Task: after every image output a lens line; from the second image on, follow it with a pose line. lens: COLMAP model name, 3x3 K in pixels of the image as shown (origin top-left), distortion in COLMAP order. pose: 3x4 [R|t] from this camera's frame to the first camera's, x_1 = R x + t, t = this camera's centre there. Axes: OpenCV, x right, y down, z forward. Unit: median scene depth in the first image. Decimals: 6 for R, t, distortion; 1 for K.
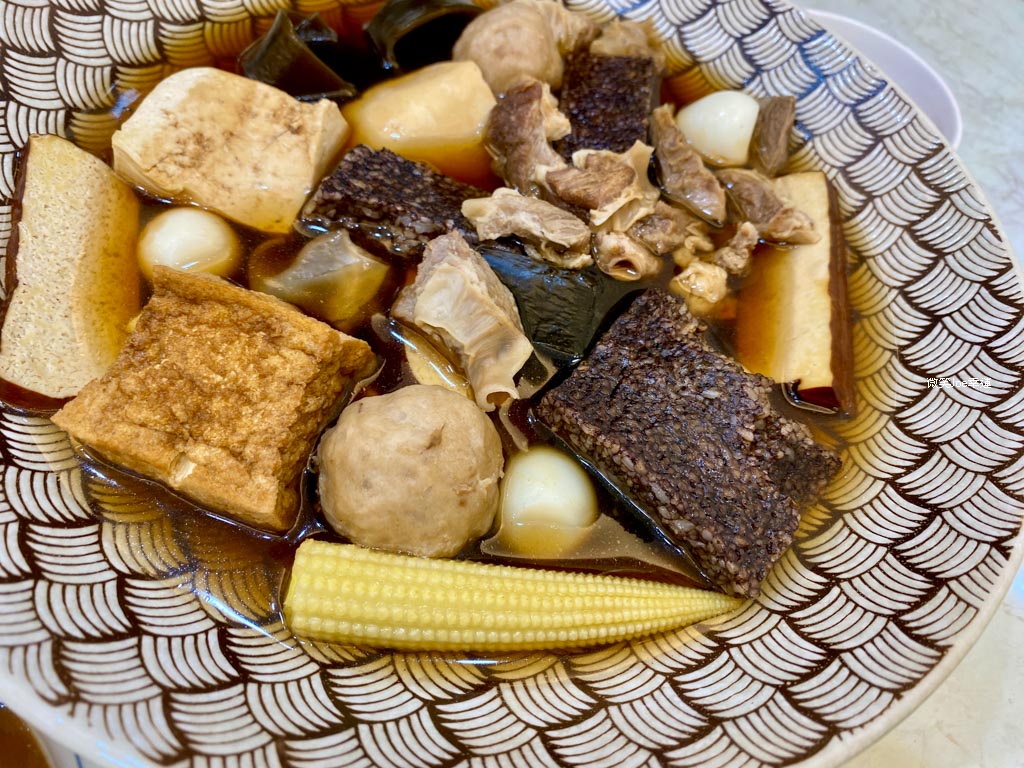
lens RADIAL K [[742.8, 0, 512.0], [0, 742.8, 384.0], [0, 0, 1]] dist [-0.013422, -0.031366]
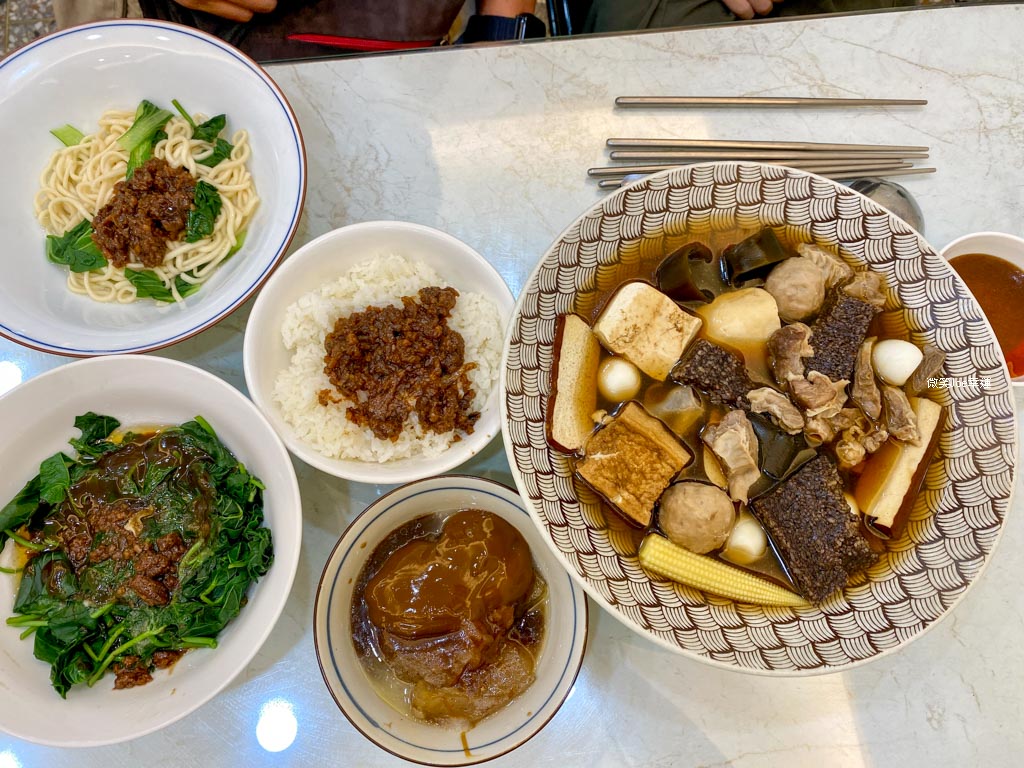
lens RADIAL K [[742.8, 0, 512.0], [0, 742.8, 384.0], [0, 0, 1]] dist [-0.013422, -0.031366]
pose [[0.943314, 0.284055, -0.171670, -0.387580], [-0.229491, 0.931889, 0.280920, -0.791587], [0.239774, -0.225599, 0.944253, -1.298897]]
